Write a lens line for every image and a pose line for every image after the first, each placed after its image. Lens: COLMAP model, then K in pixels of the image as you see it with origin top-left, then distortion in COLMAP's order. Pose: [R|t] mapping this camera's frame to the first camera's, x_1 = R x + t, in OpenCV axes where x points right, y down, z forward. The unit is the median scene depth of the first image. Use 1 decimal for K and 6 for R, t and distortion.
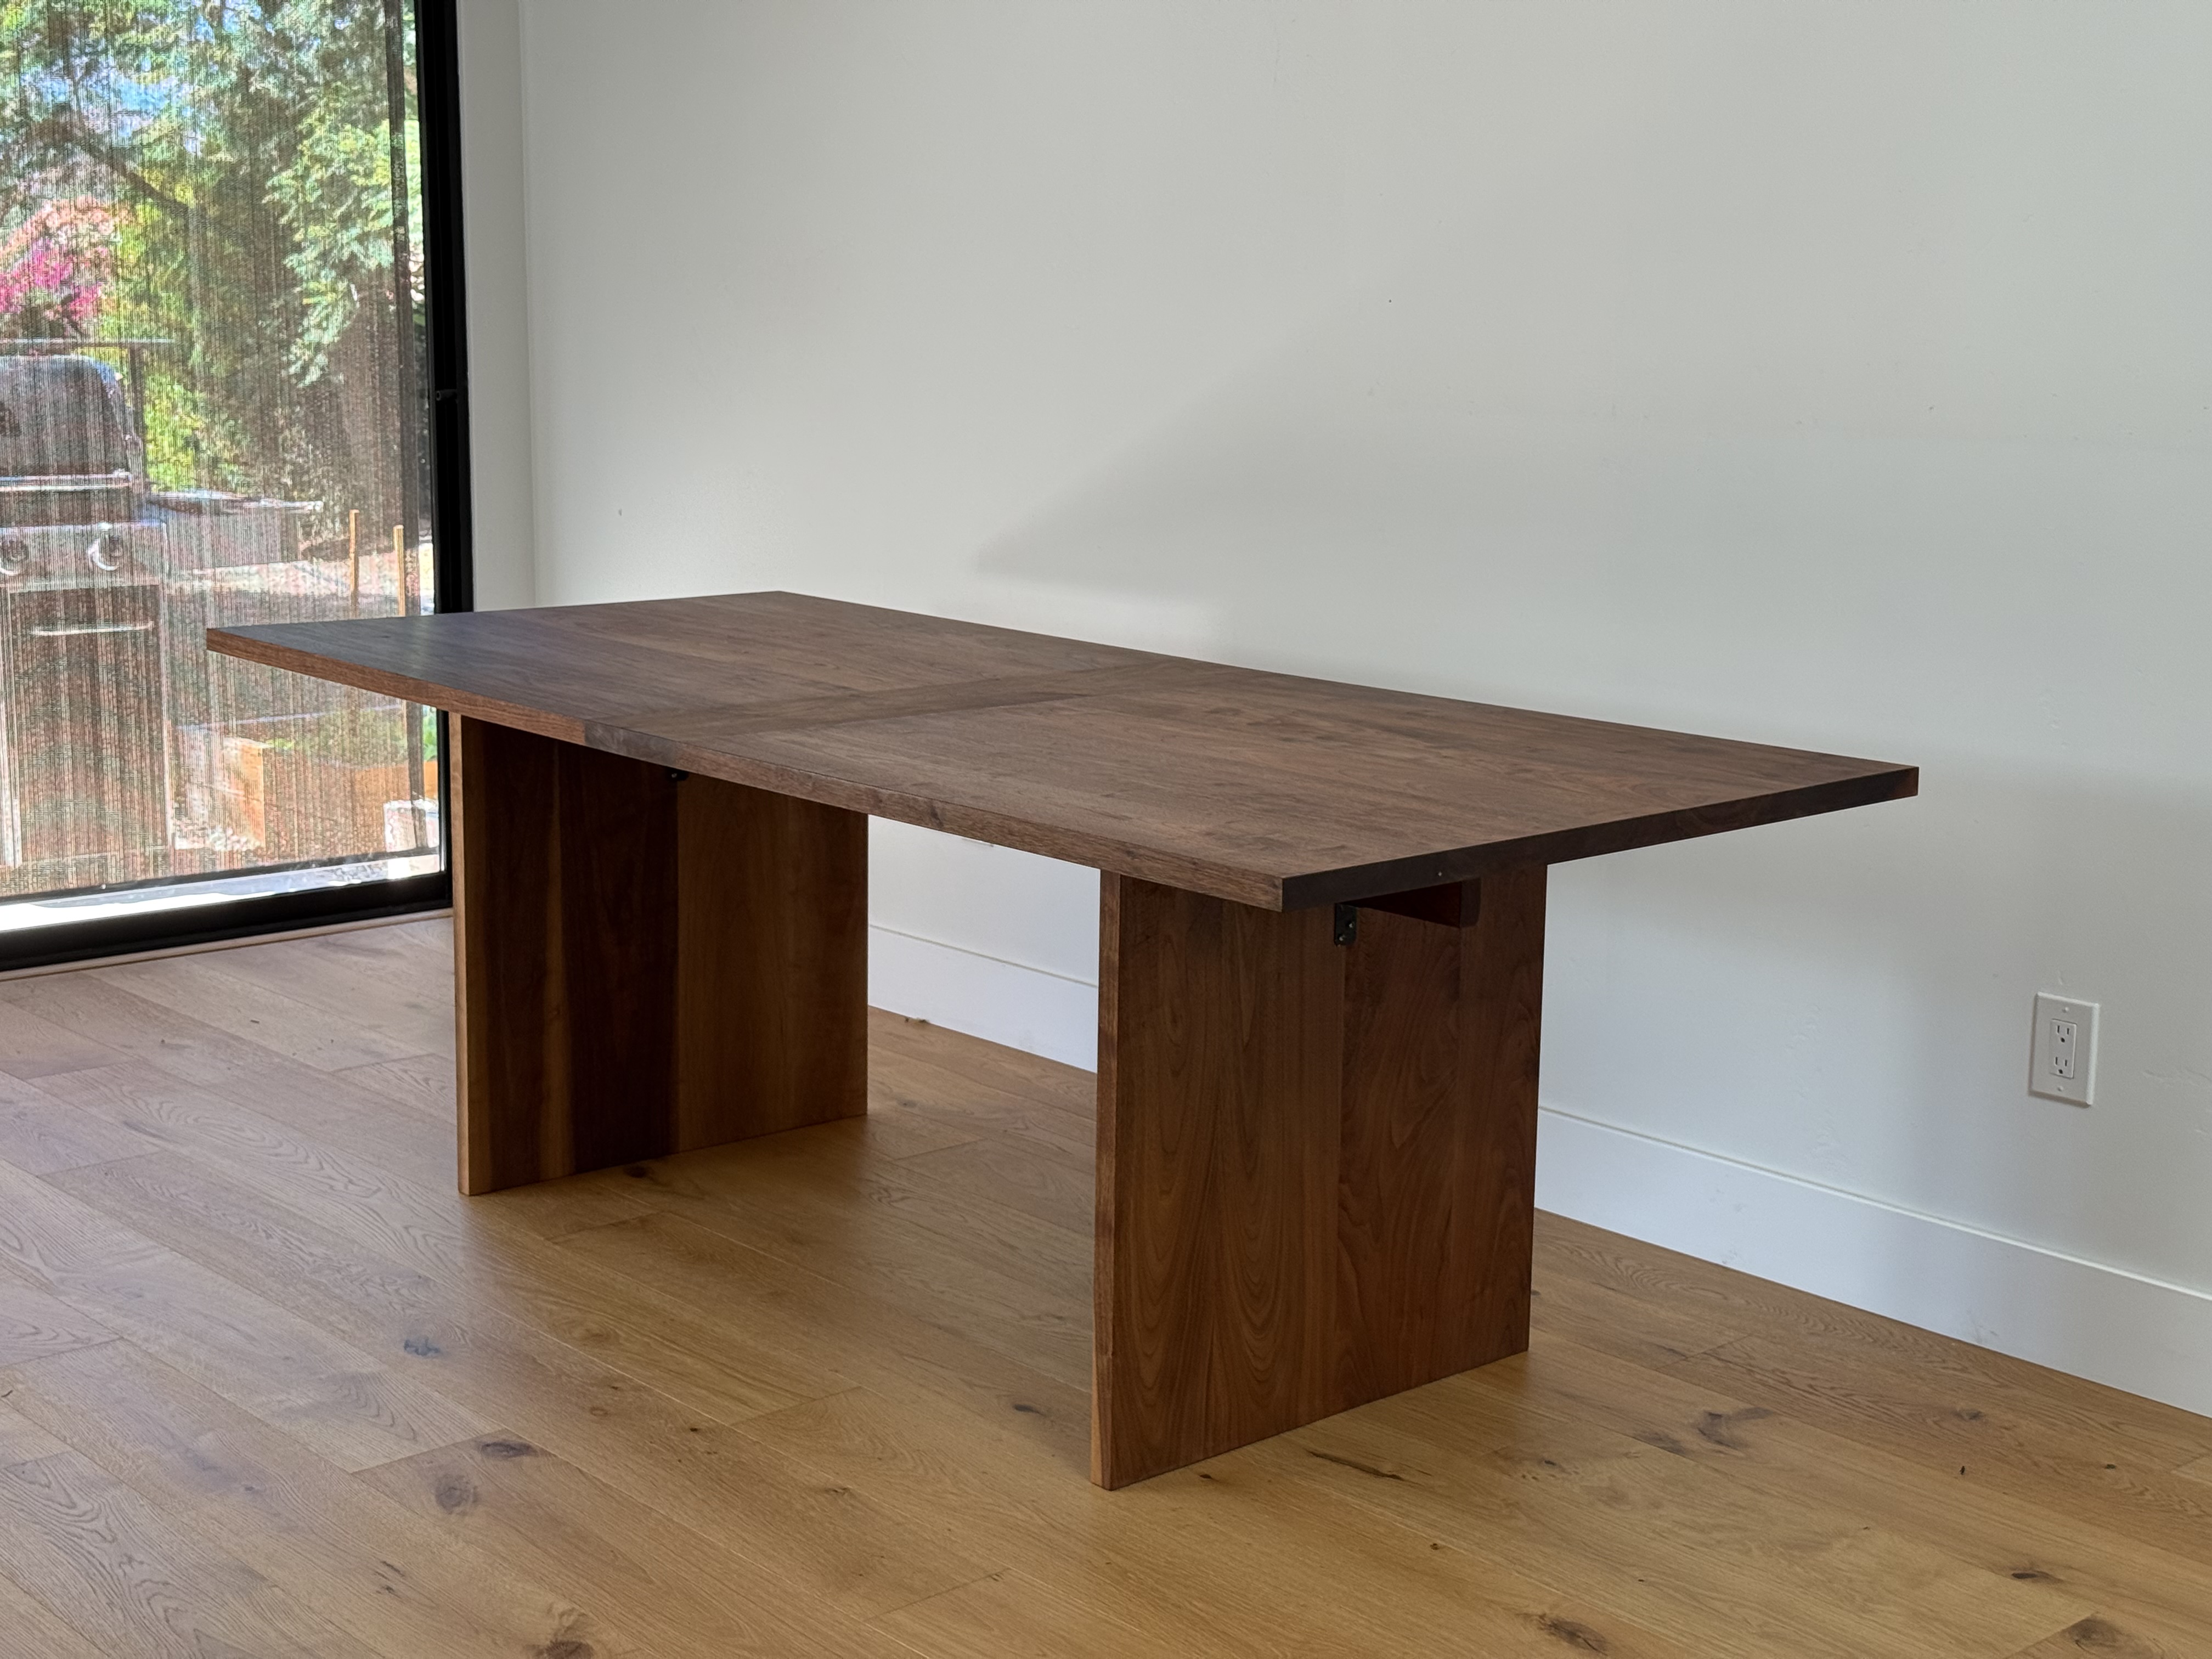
lens RADIAL K [[3062.9, 0, 1107.6], [0, 3062.9, 853.5], [0, 0, 1]] dist [0.221365, -0.437693]
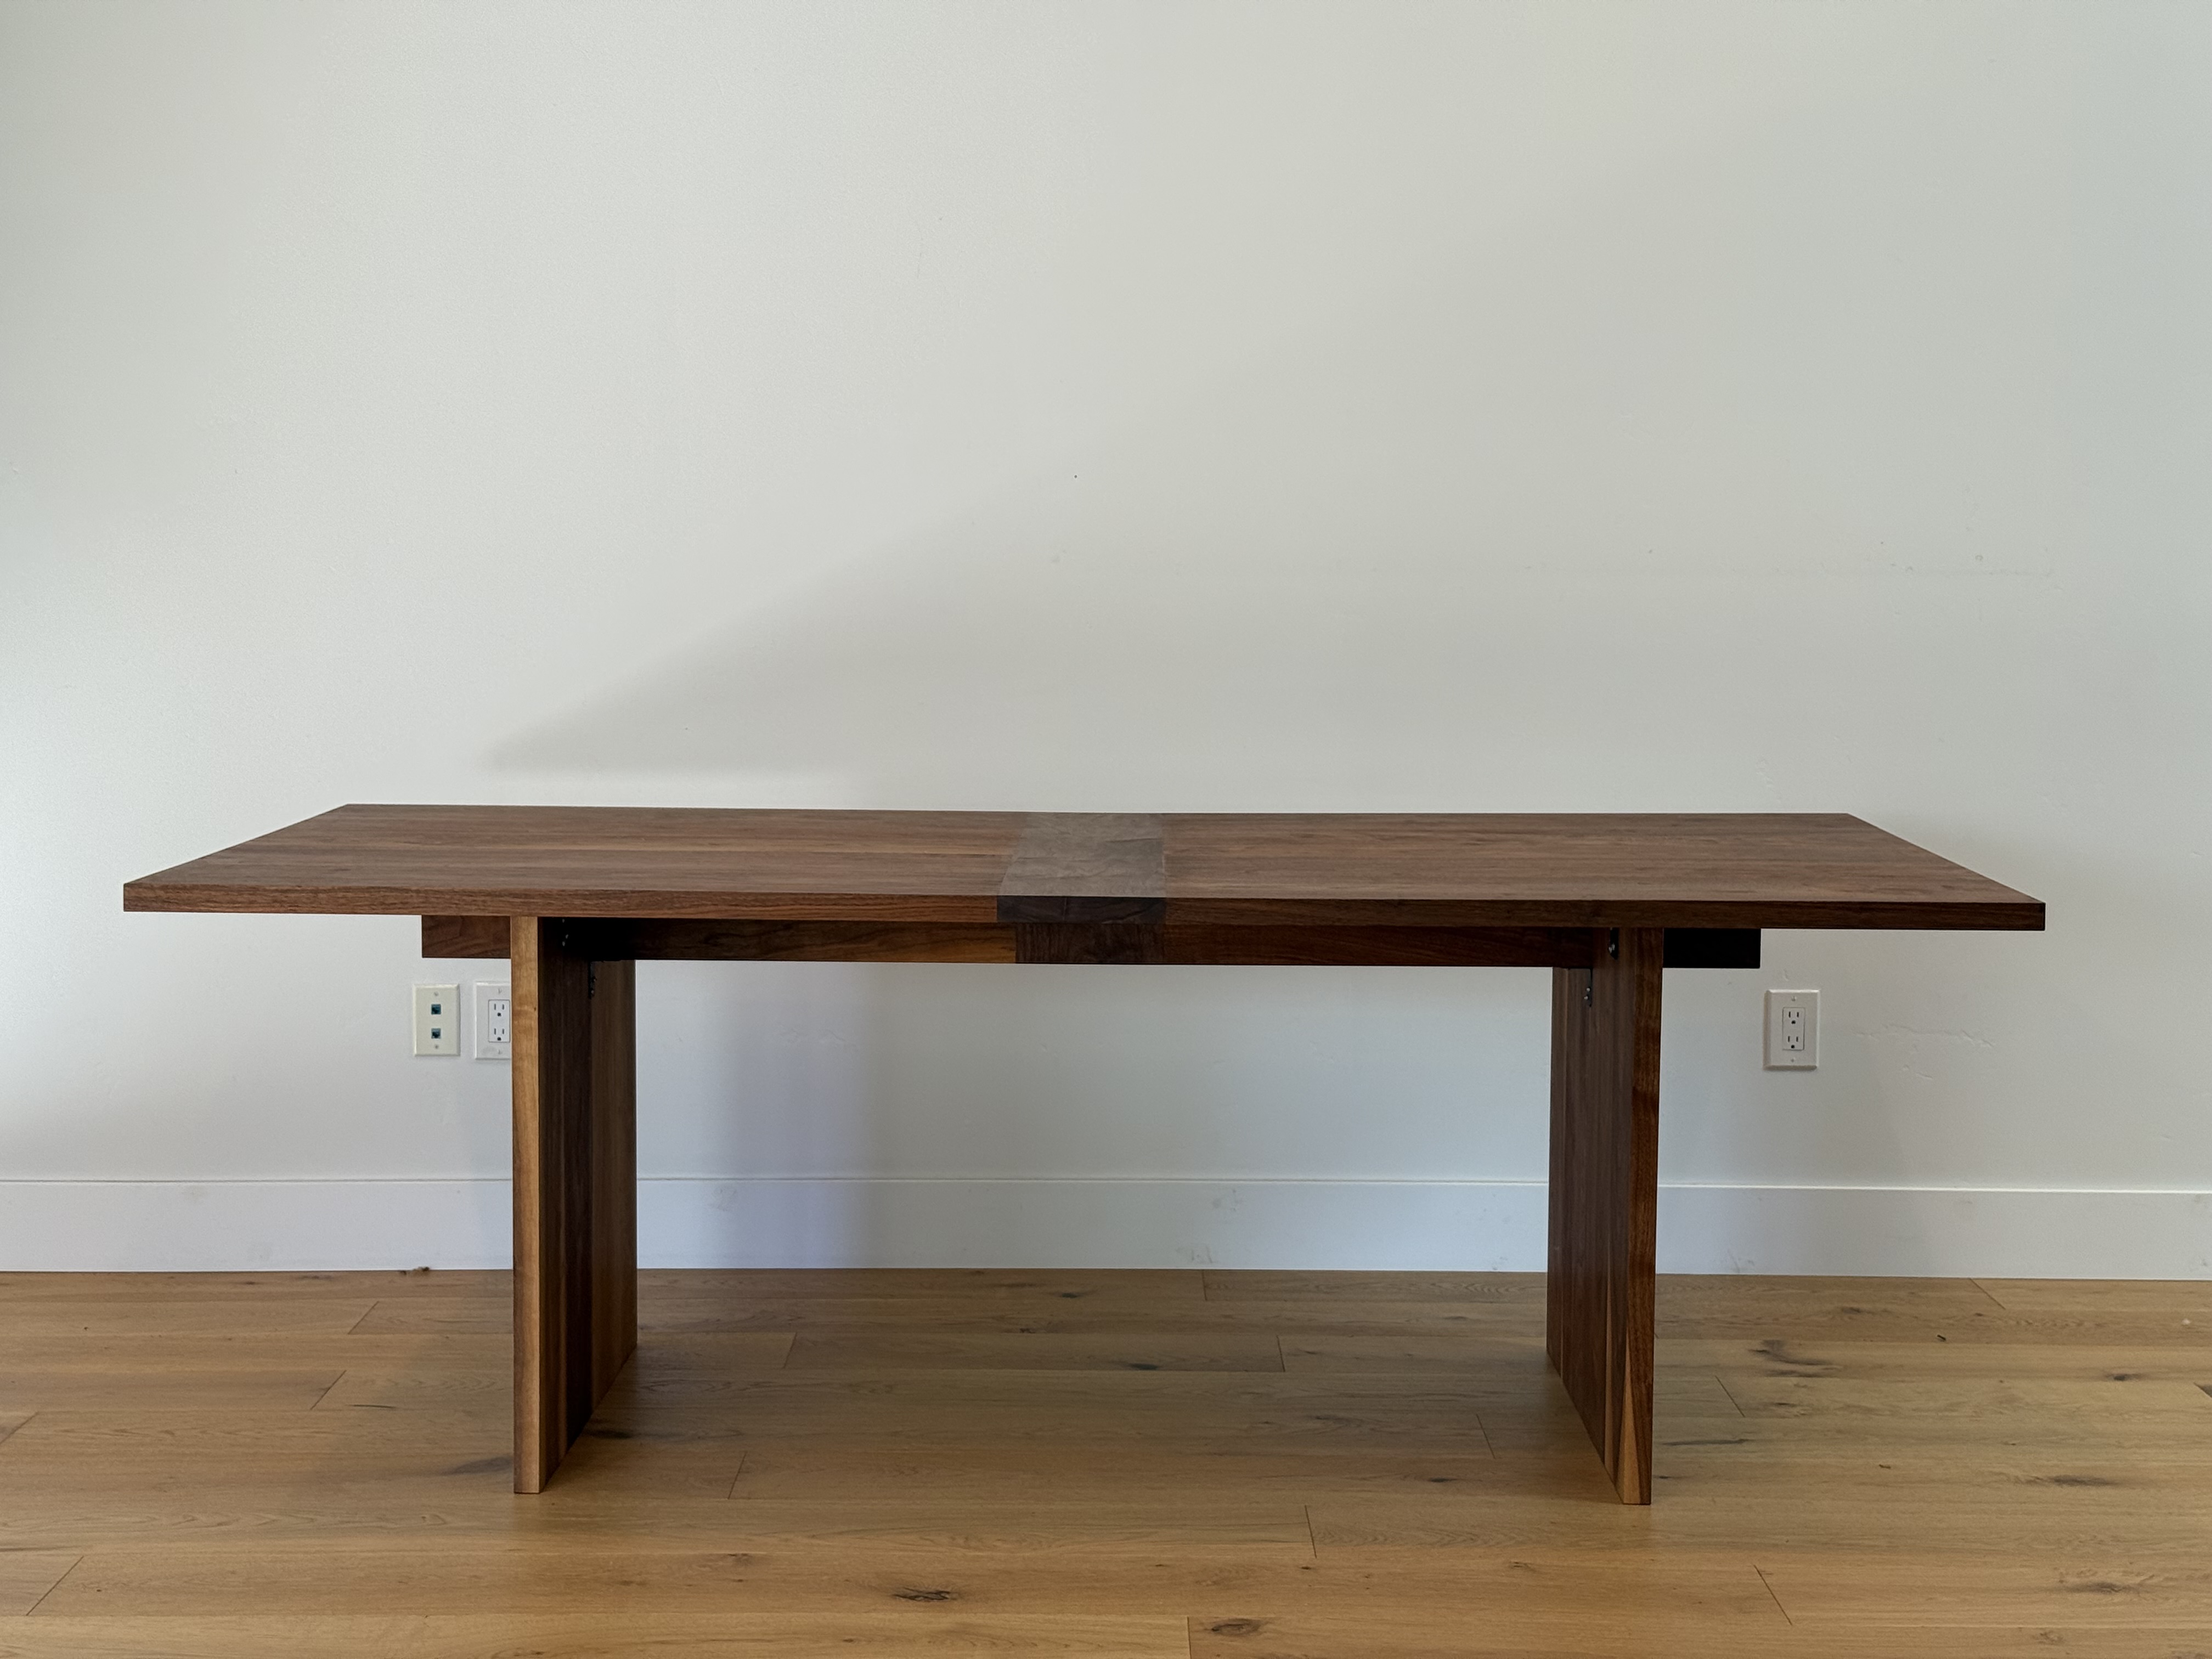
lens RADIAL K [[3091.4, 0, 1095.7], [0, 3091.4, 835.3], [0, 0, 1]] dist [0.177488, -0.307704]
pose [[0.670214, -0.089927, 0.736700, -0.901288], [0.146932, 0.989062, -0.012940, -0.046998], [-0.727478, 0.116918, 0.676096, 0.330702]]
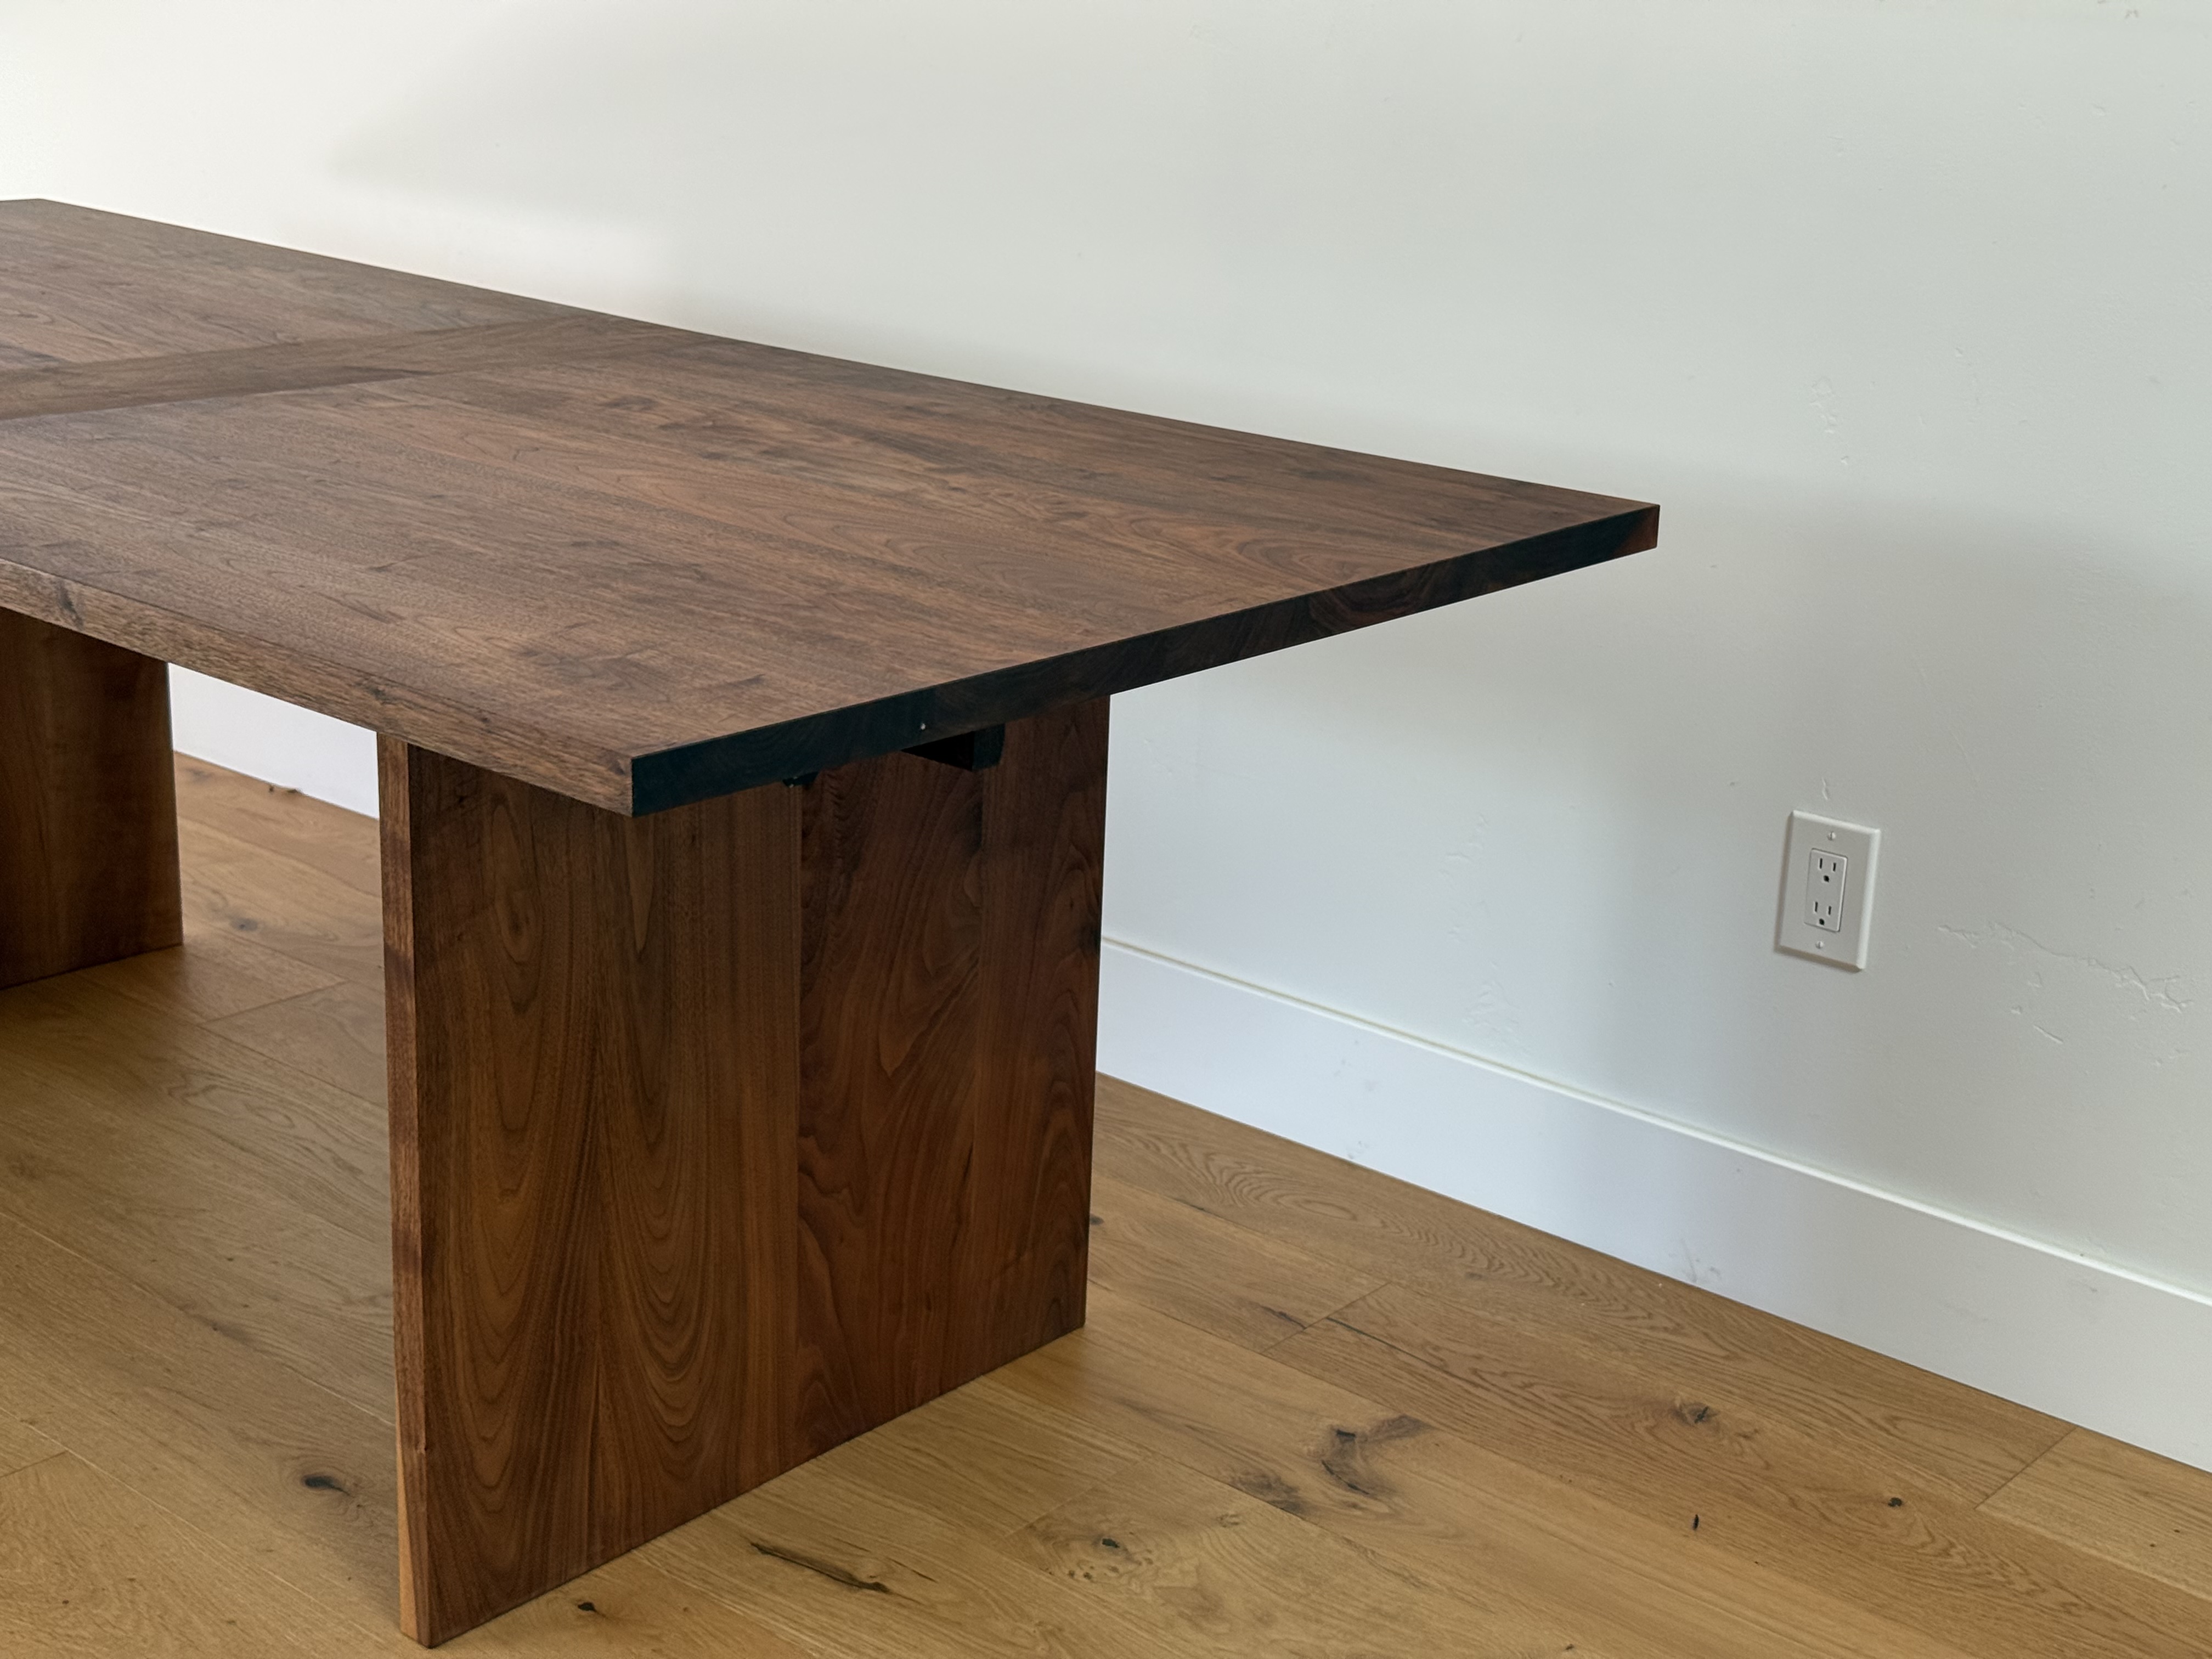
lens RADIAL K [[3091.4, 0, 1095.7], [0, 3091.4, 835.3], [0, 0, 1]] dist [0.177488, -0.307704]
pose [[0.991540, -0.016877, 0.128698, 0.053703], [0.001819, 0.993220, 0.116232, -0.034182], [-0.129787, -0.115014, 0.984849, 0.342361]]
